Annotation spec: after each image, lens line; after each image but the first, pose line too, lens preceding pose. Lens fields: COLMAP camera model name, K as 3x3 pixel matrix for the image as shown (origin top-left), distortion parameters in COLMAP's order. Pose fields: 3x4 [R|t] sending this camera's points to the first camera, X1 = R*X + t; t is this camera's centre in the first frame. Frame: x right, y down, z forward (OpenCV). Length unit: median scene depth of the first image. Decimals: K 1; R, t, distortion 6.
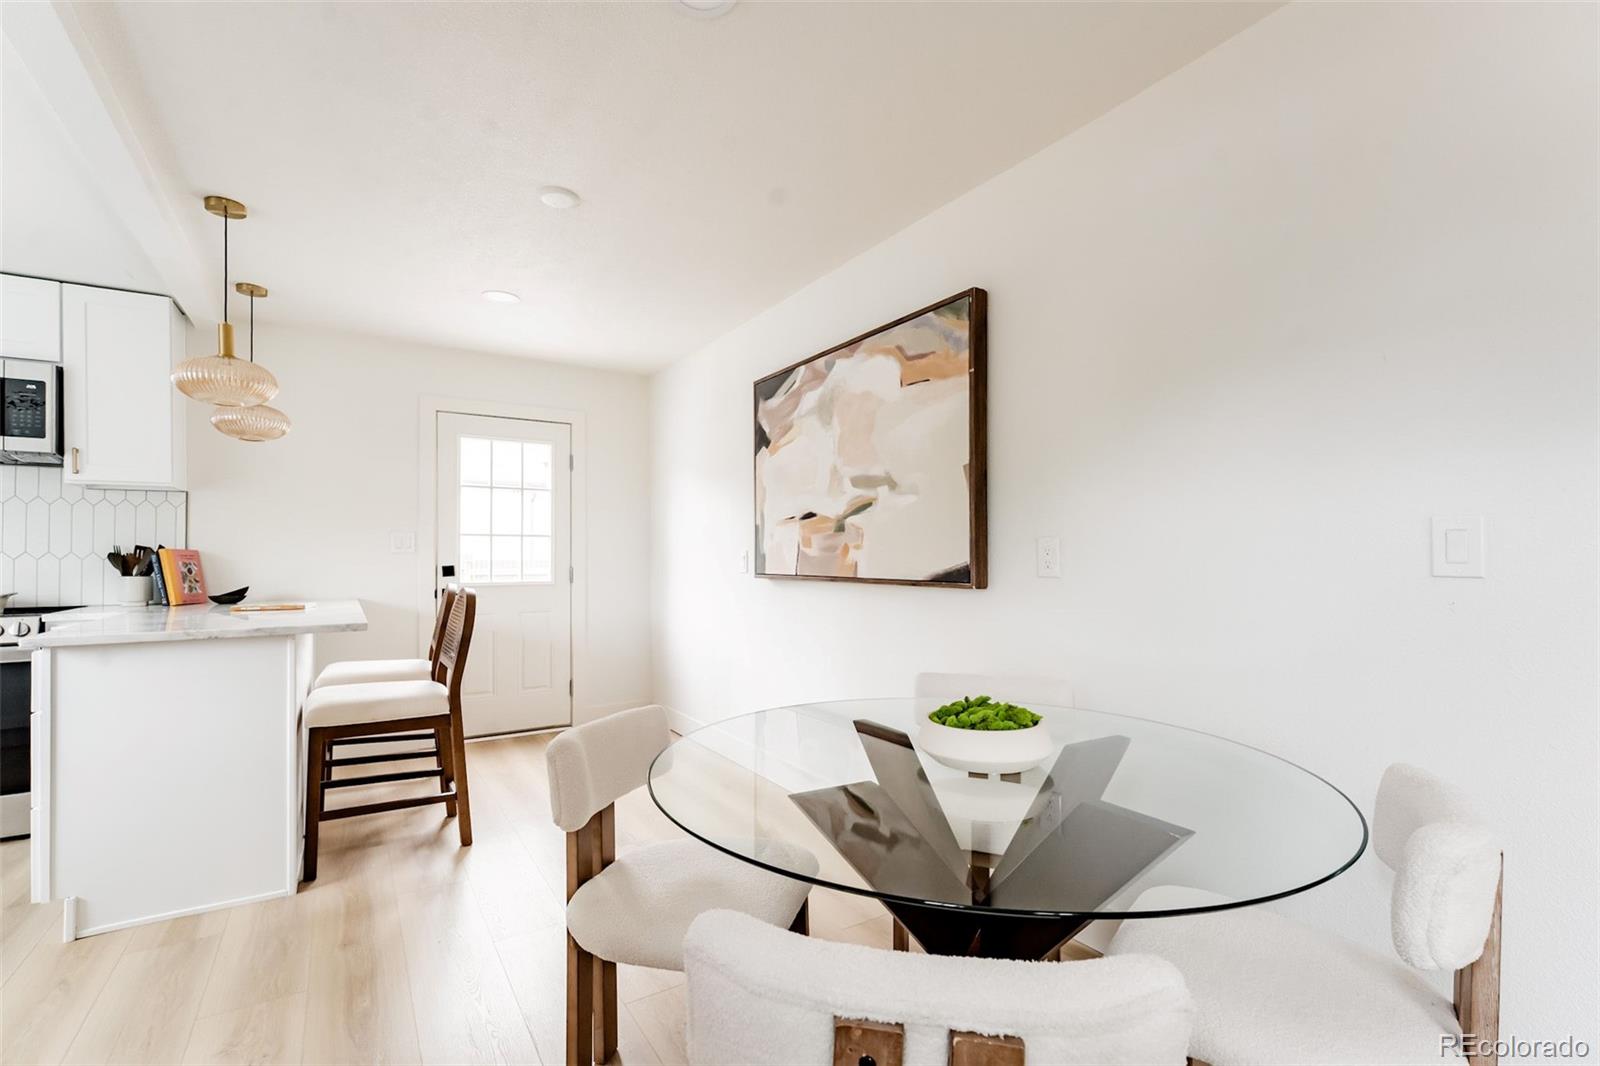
lens RADIAL K [[715.5, 0, 805.7], [0, 715.5, 554.5], [0, 0, 1]] dist [-0.003061, -0.001026]
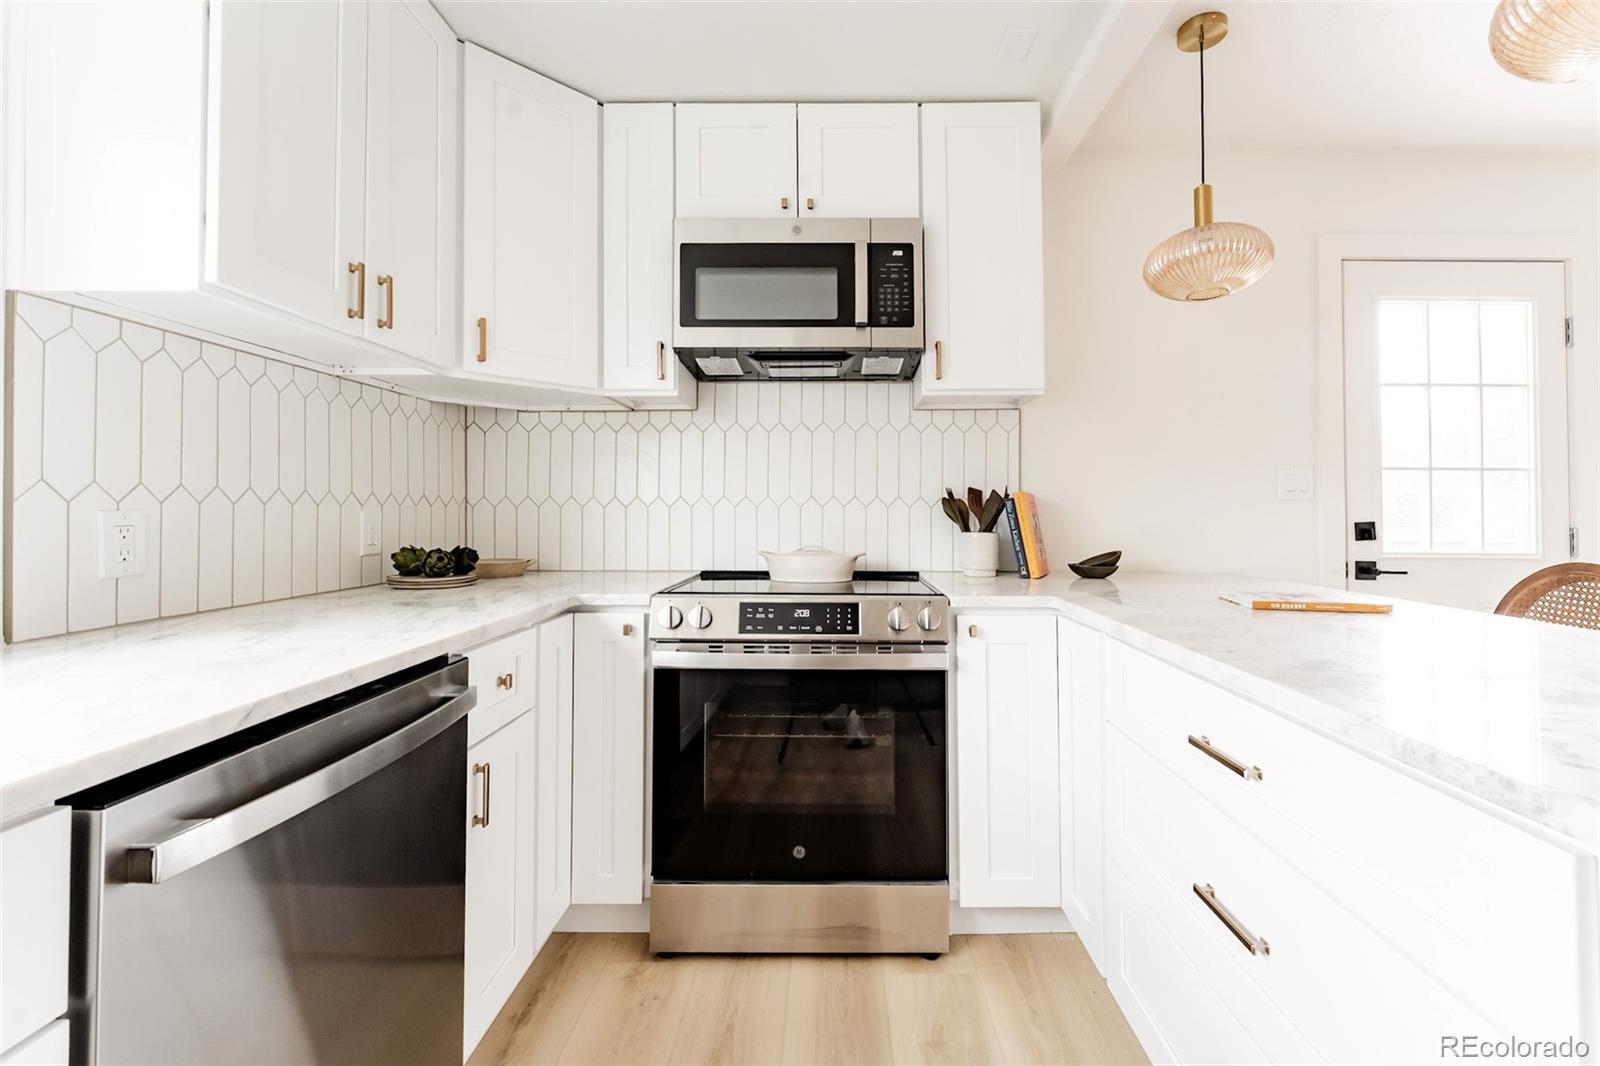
lens RADIAL K [[671.3, 0, 833.1], [0, 671.3, 502.8], [0, 0, 1]] dist [-0.000871, -0.000222]
pose [[0.838083, 0.001495, -0.545541, -0.794906], [-0.004879, 0.999977, -0.004755, 0.006741], [0.545521, 0.006647, 0.838071, 0.432043]]
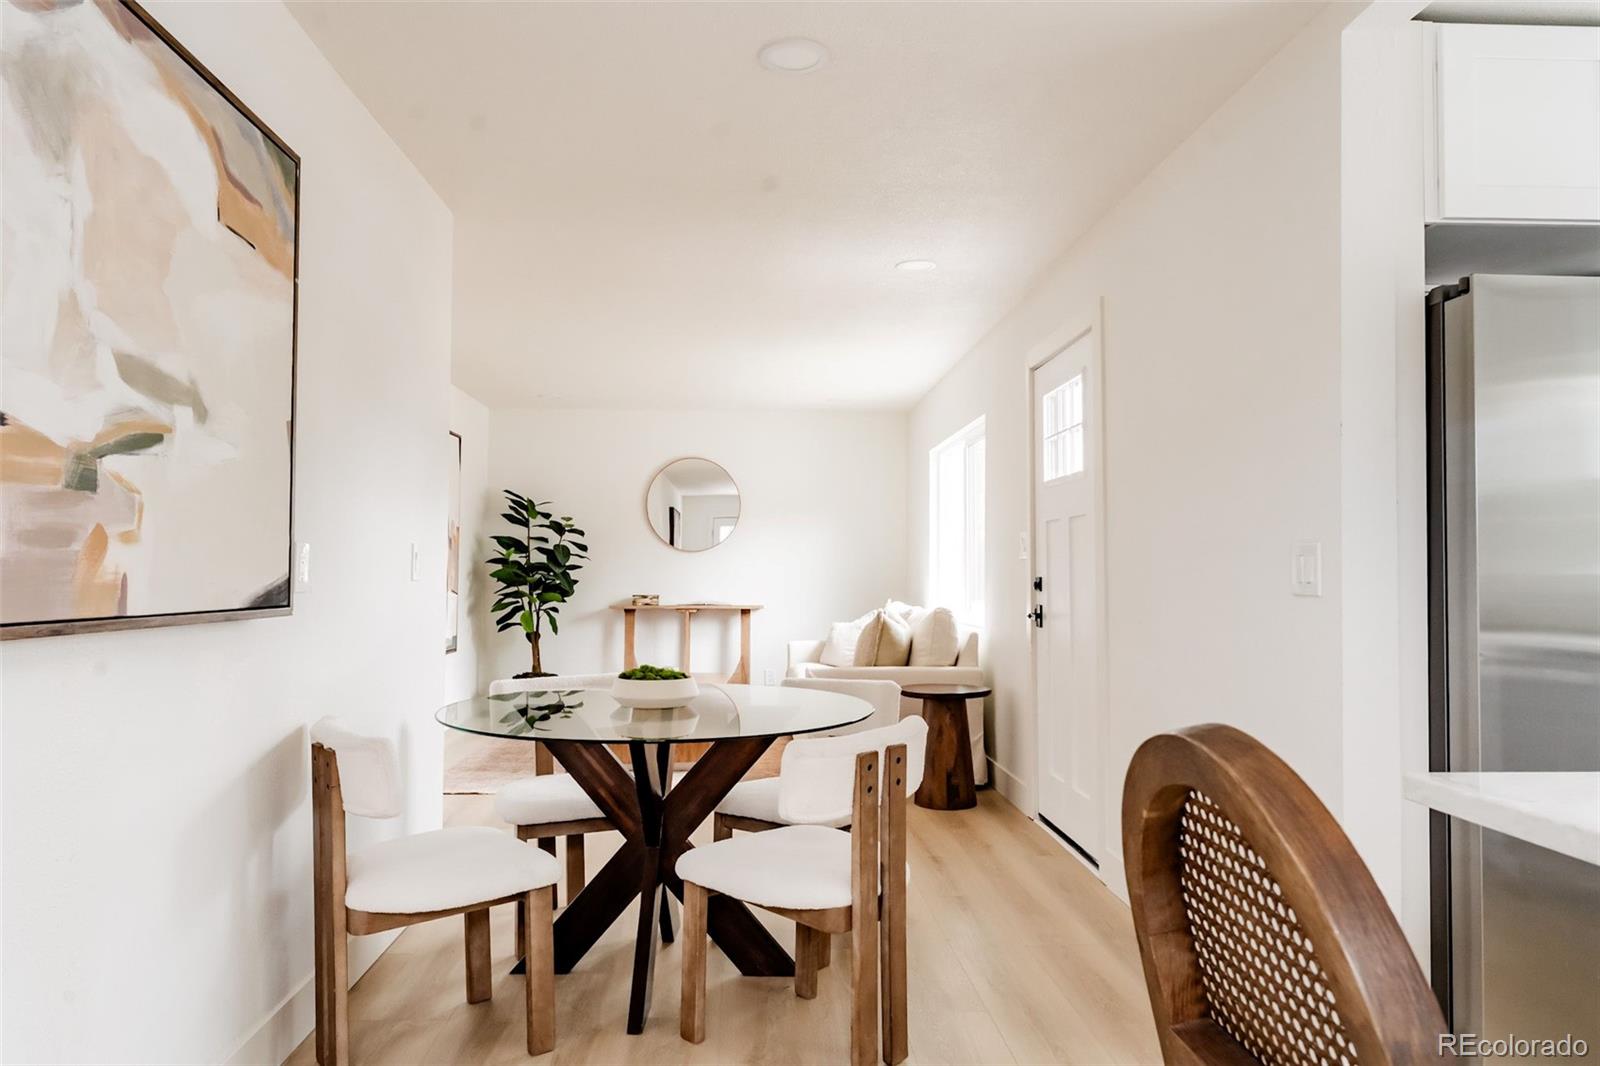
lens RADIAL K [[1120.8, 0, 787.5], [0, 1120.8, 530.4], [0, 0, 1]] dist [0.002759, -0.001124]
pose [[-0.864758, 0.017407, 0.501887, -0.515031], [-0.004415, 0.999097, -0.042260, 0.009379], [-0.502170, -0.038761, -0.863900, 1.274031]]
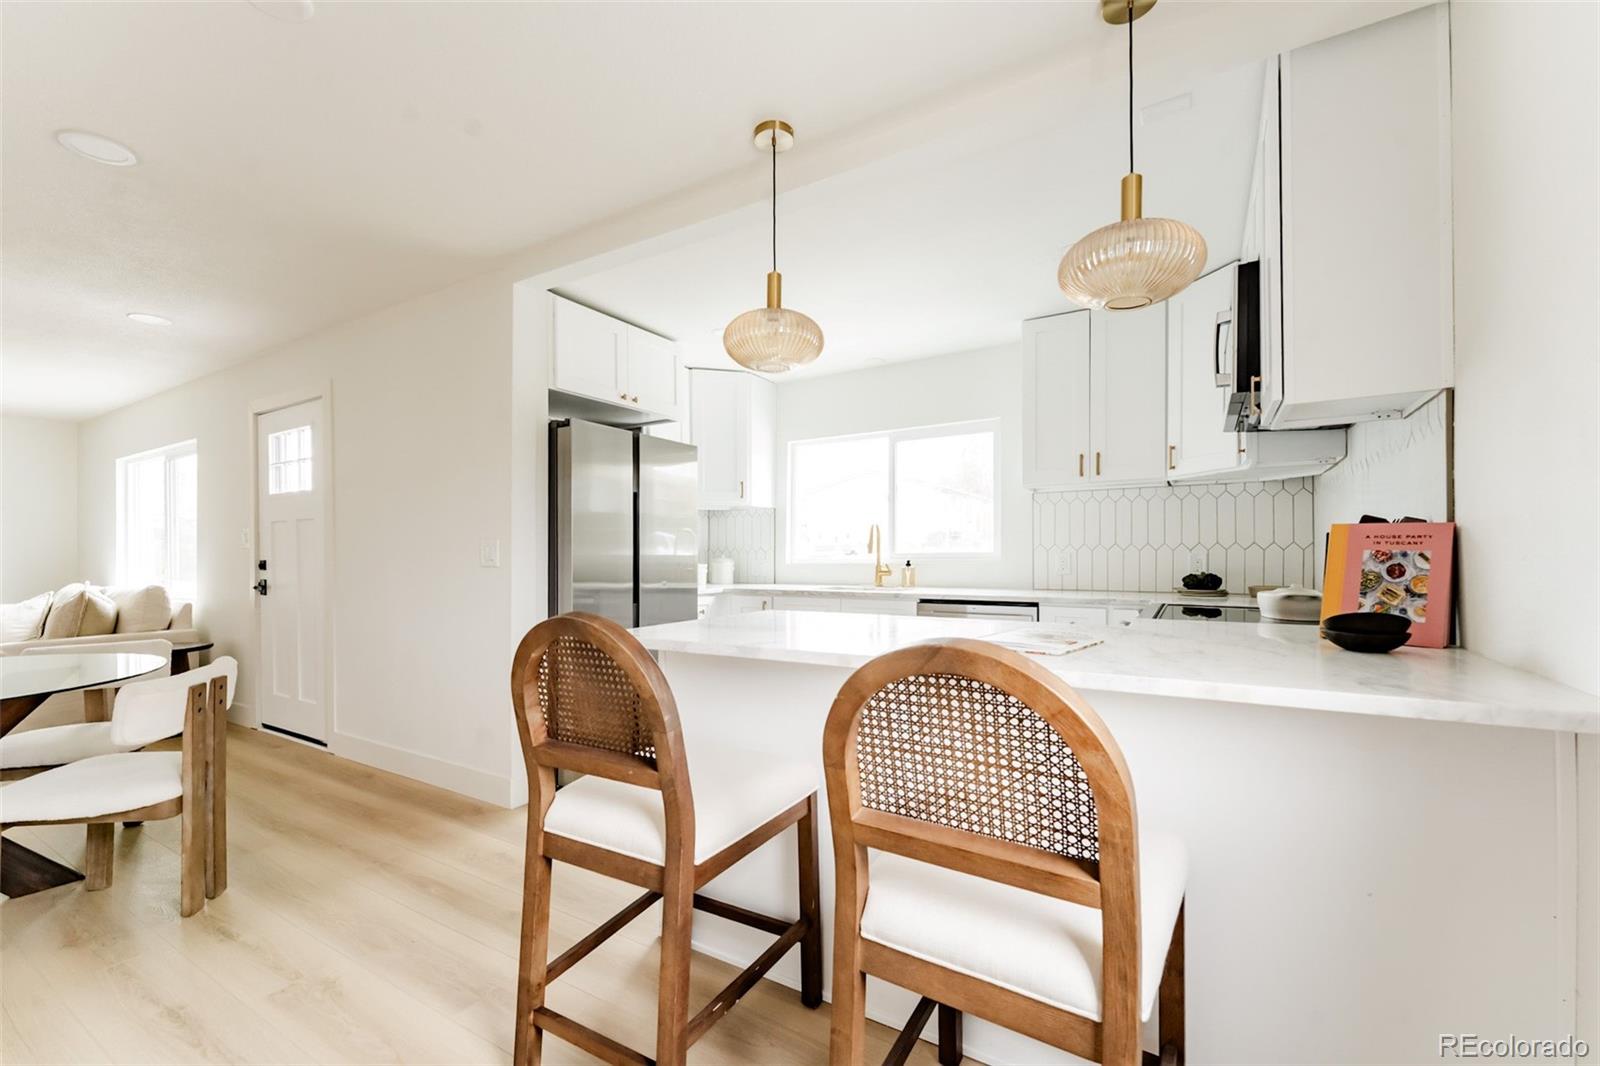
lens RADIAL K [[654.2, 0, 811.0], [0, 654.2, 555.2], [0, 0, 1]] dist [-0.000659, -0.000114]
pose [[-0.889931, 0.008984, -0.456007, -0.411070], [0.011161, 0.999936, -0.002079, 0.011853], [0.455959, -0.006940, -0.889974, 1.416639]]
